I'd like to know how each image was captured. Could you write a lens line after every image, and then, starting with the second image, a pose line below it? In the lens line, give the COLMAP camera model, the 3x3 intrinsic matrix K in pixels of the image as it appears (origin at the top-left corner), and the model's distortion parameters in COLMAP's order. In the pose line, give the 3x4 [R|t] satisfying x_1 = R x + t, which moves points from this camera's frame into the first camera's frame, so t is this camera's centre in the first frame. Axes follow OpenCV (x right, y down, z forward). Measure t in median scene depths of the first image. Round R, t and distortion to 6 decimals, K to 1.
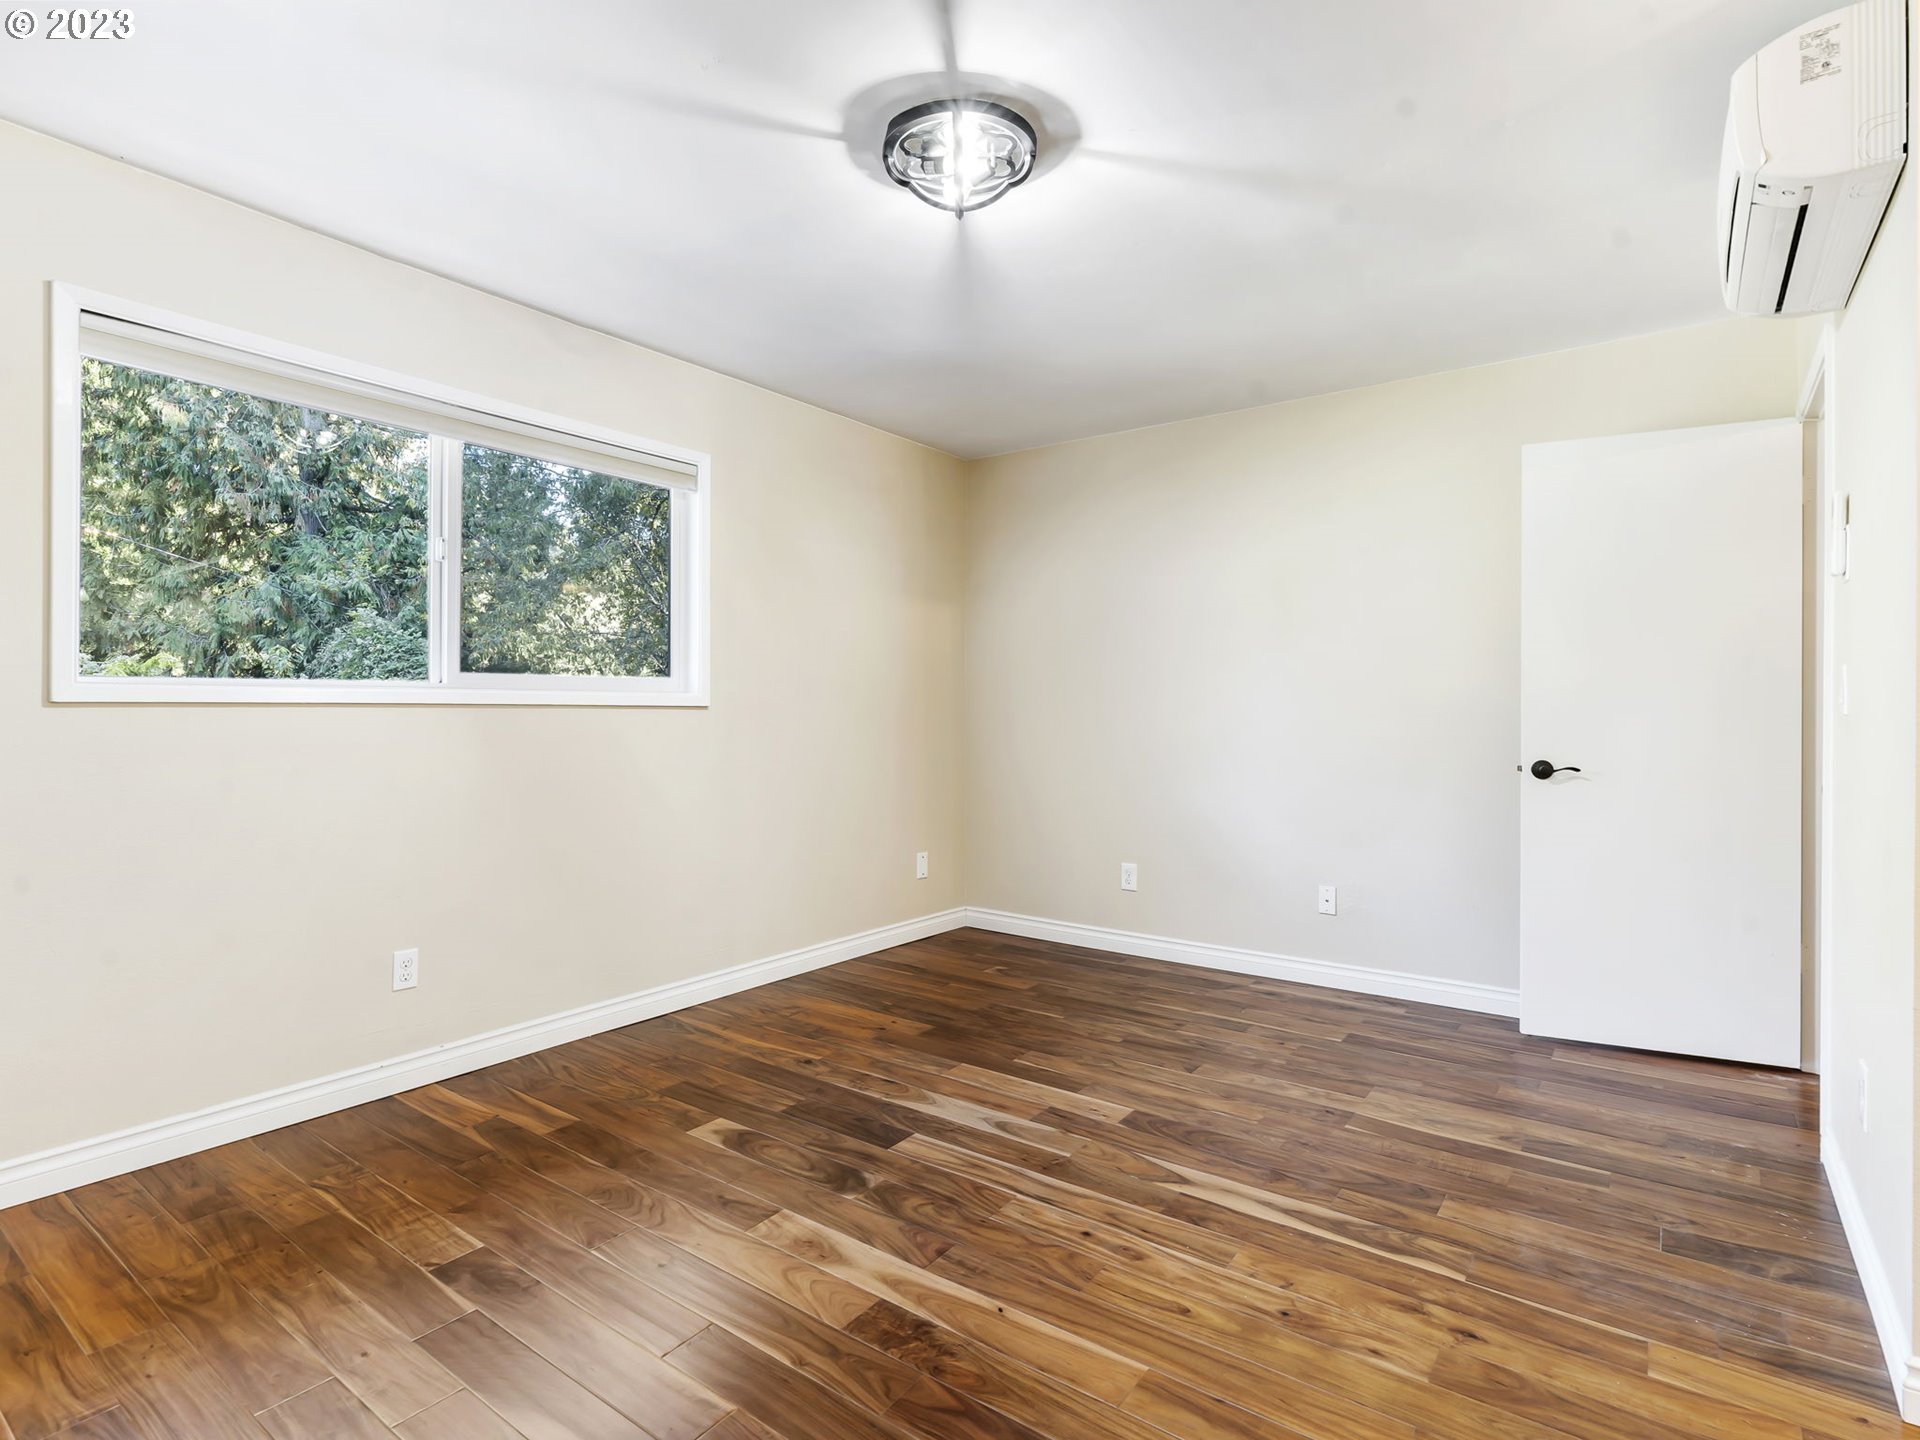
lens RADIAL K [[984.5, 0, 961.9], [0, 984.5, 704.7], [0, 0, 1]] dist [-0.009846, 0.002089]
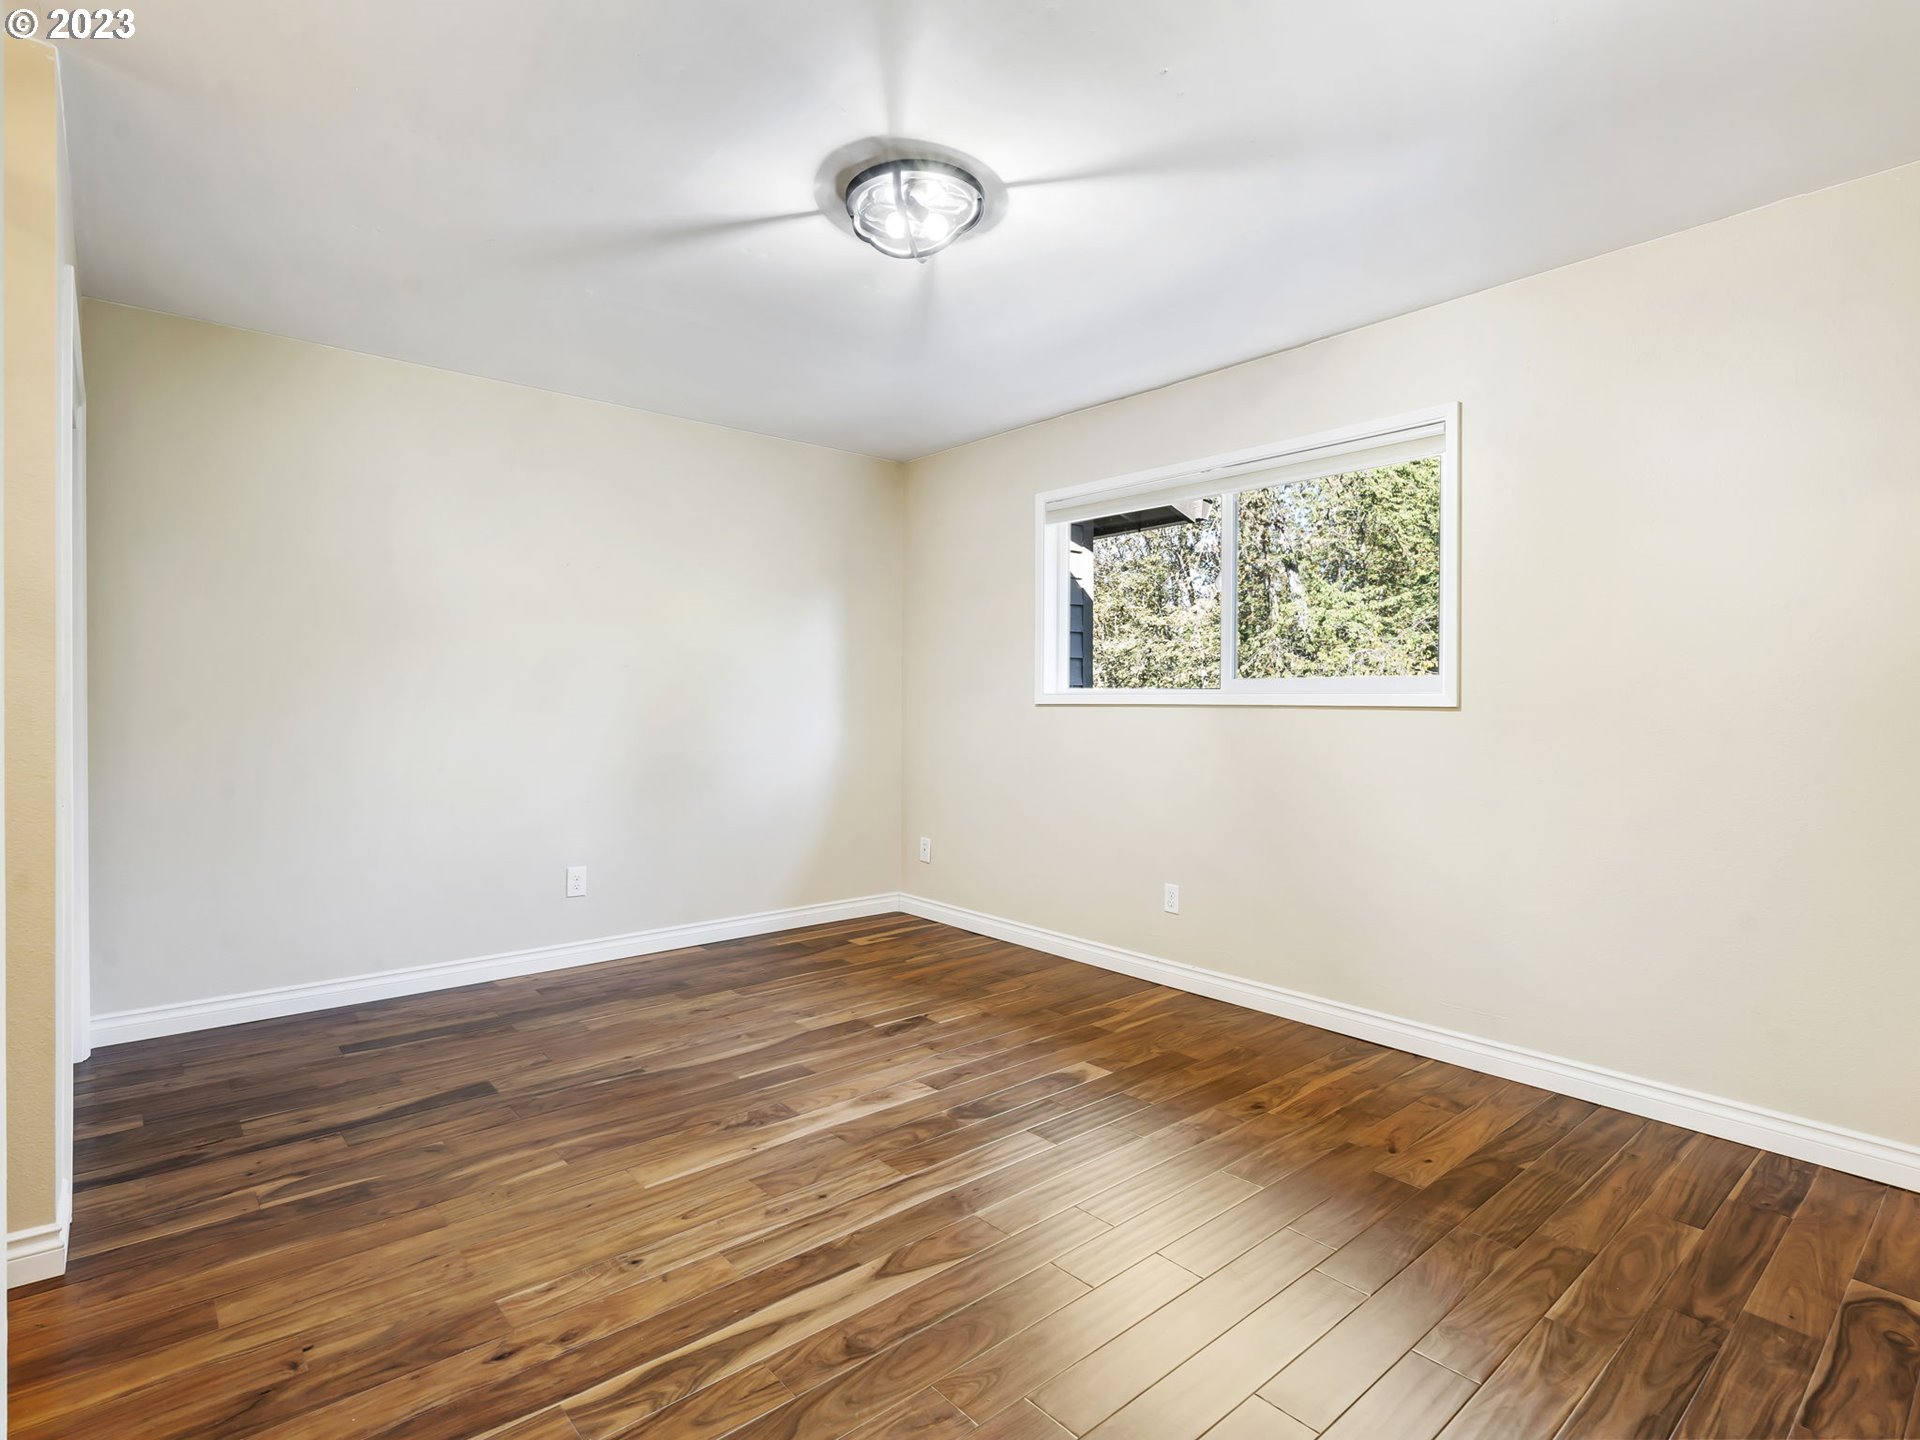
lens RADIAL K [[984.5, 0, 963.2], [0, 984.5, 720.5], [0, 0, 1]] dist [-0.009846, 0.002089]
pose [[-0.243256, 0.008278, -0.969927, 0.848235], [0.001643, 0.999966, 0.008122, 0.007377], [0.969961, 0.000382, -0.243261, 1.061446]]
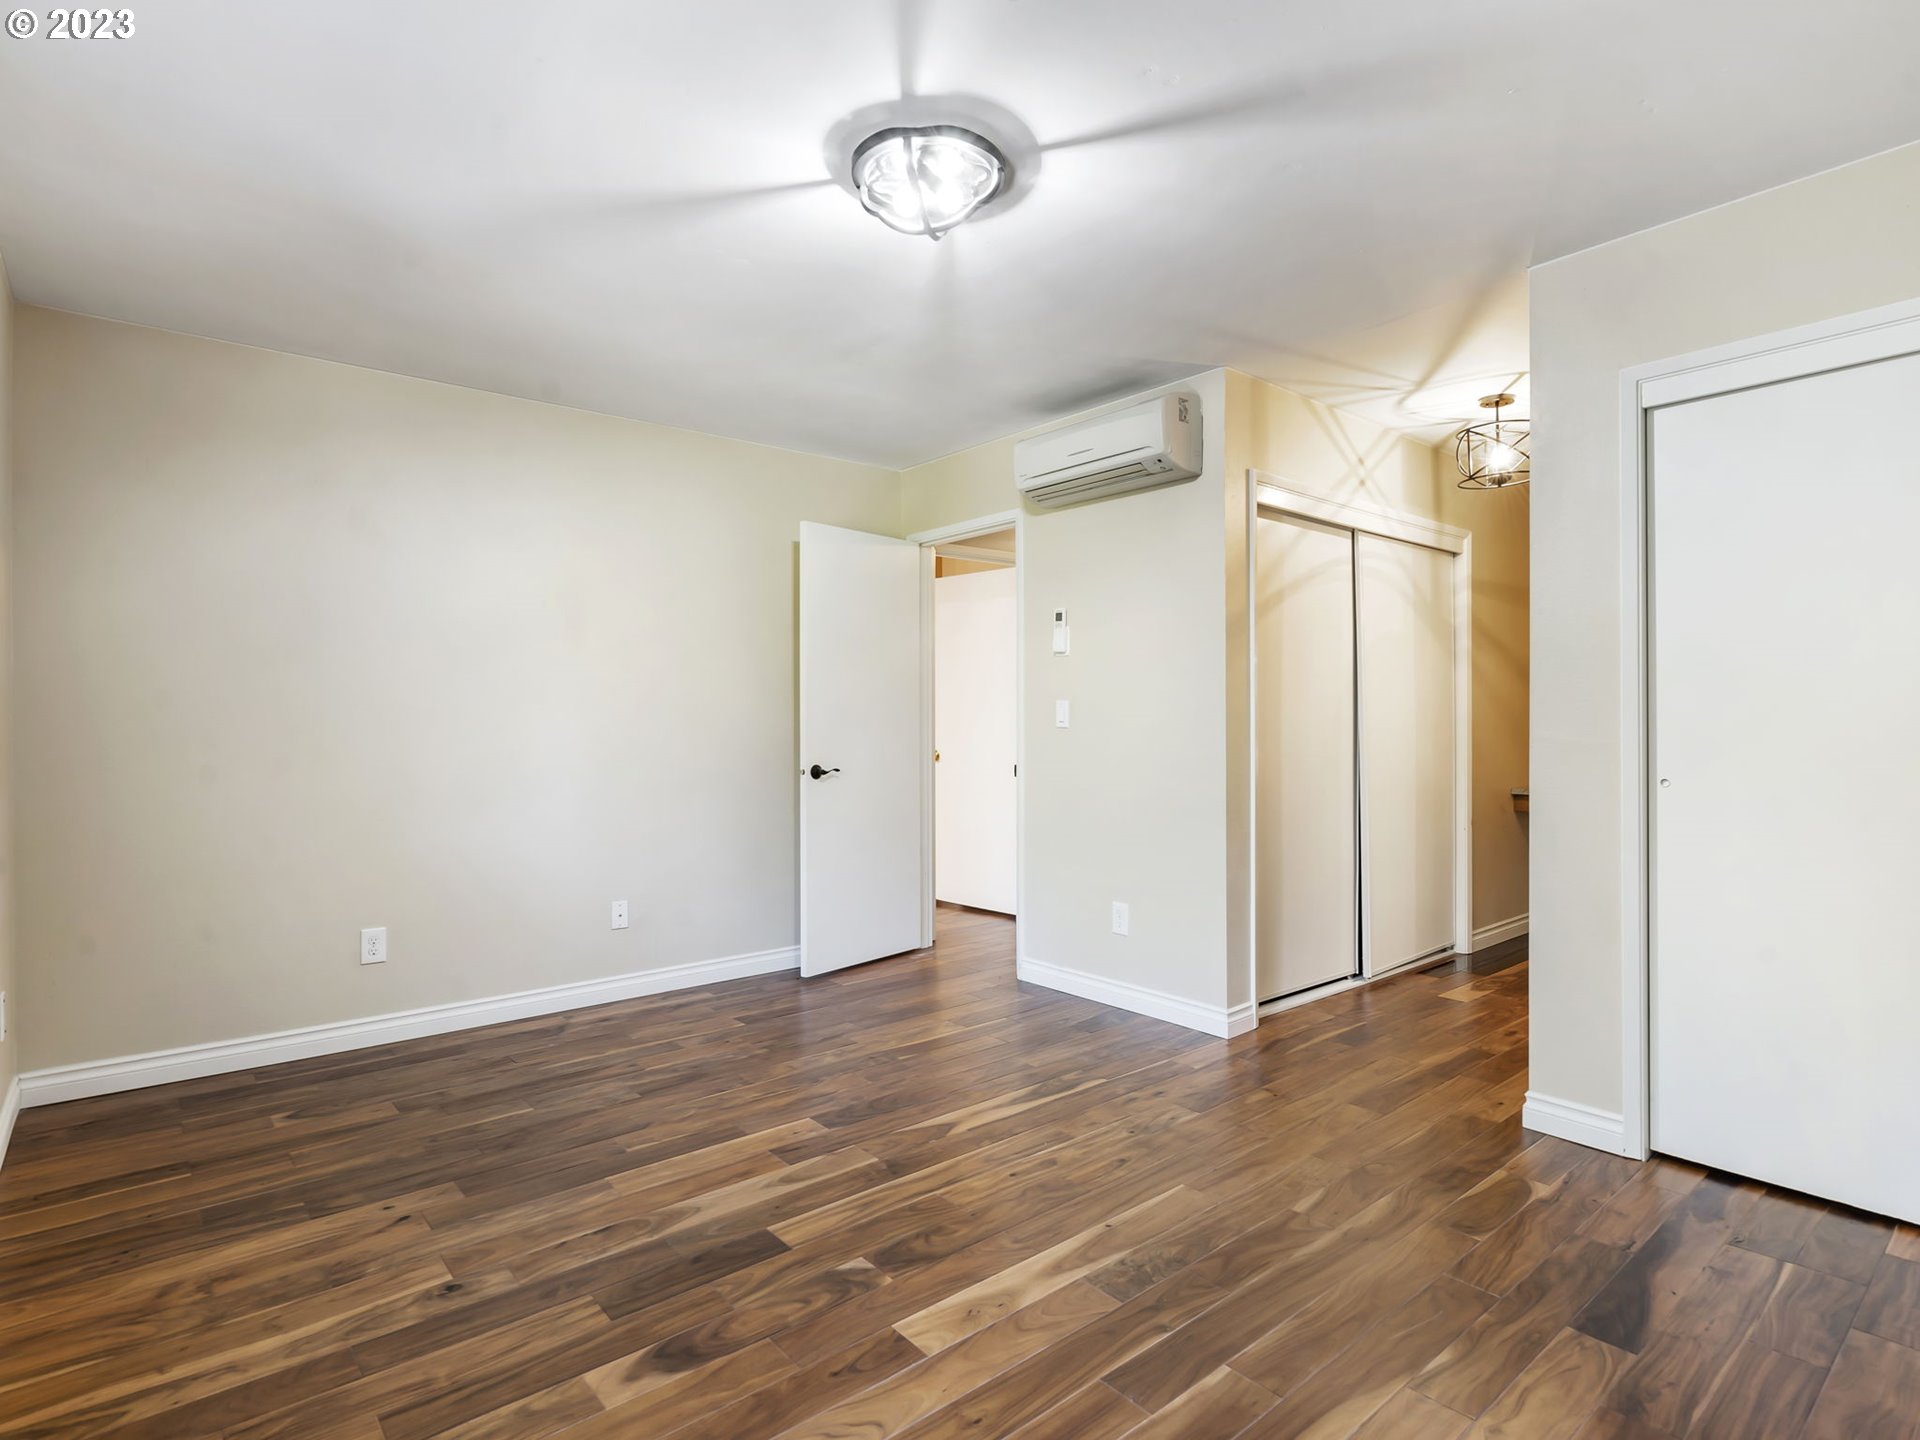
lens RADIAL K [[984.5, 0, 995.6], [0, 984.5, 719.6], [0, 0, 1]] dist [-0.009846, 0.002089]
pose [[0.221100, -0.000992, 0.975251, -0.772670], [0.000312, 1.000000, 0.000947, -0.006252], [-0.975251, 0.000095, 0.221100, 0.571110]]
